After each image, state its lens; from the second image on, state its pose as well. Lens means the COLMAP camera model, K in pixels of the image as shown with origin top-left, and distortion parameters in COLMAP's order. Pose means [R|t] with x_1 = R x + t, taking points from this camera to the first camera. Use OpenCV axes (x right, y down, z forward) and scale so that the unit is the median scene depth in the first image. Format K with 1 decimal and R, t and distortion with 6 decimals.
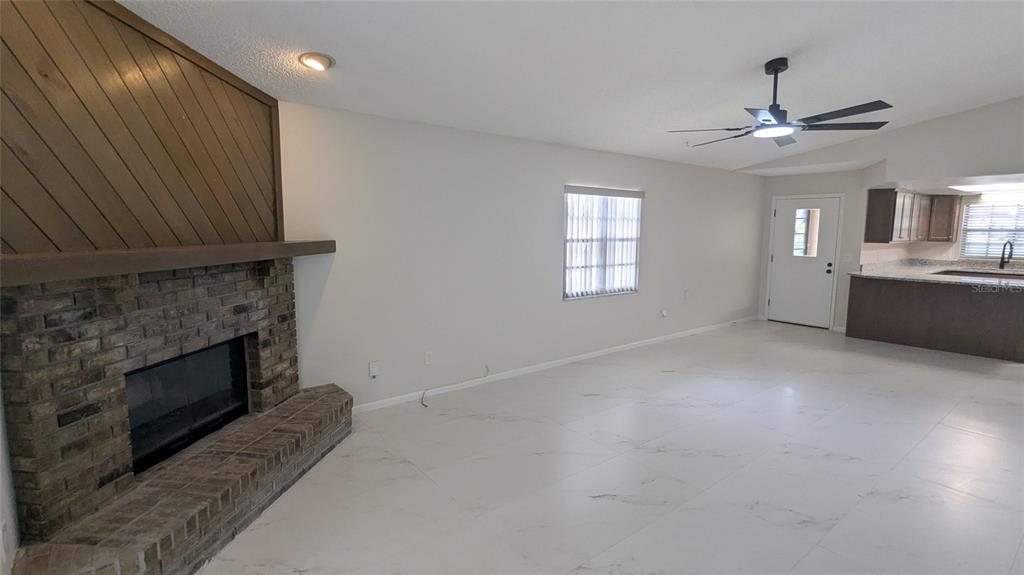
lens RADIAL K [[484.1, 0, 512.0], [0, 484.1, 287.5], [0, 0, 1]] dist [-0.000478, 0.000138]
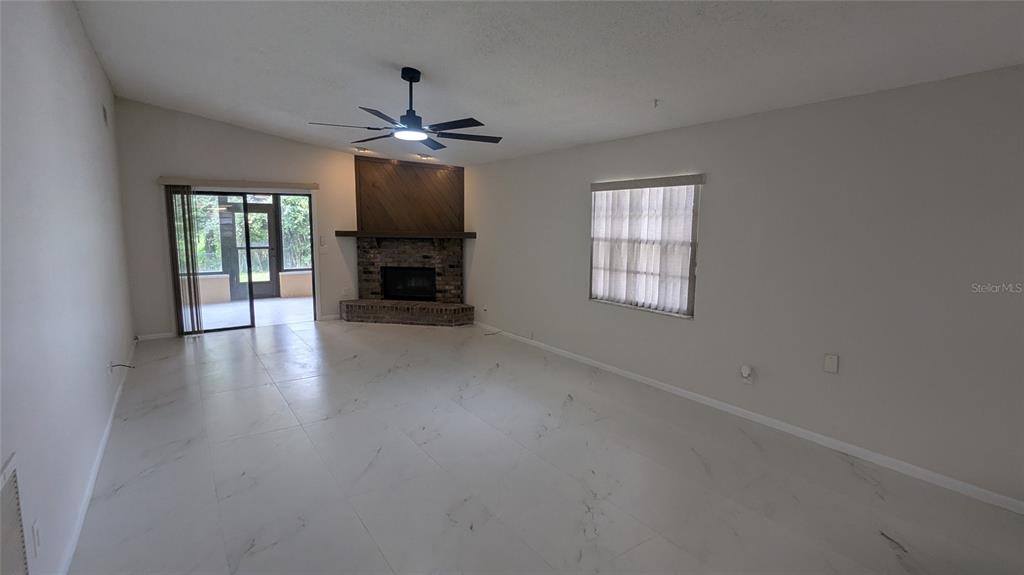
lens RADIAL K [[484.1, 0, 512.0], [0, 484.1, 287.5], [0, 0, 1]] dist [-0.000478, 0.000138]
pose [[-0.063144, 0.122528, -0.990454, 1.667034], [-0.131738, 0.982727, 0.129971, -0.160107], [0.989271, 0.138687, -0.045912, 1.344179]]
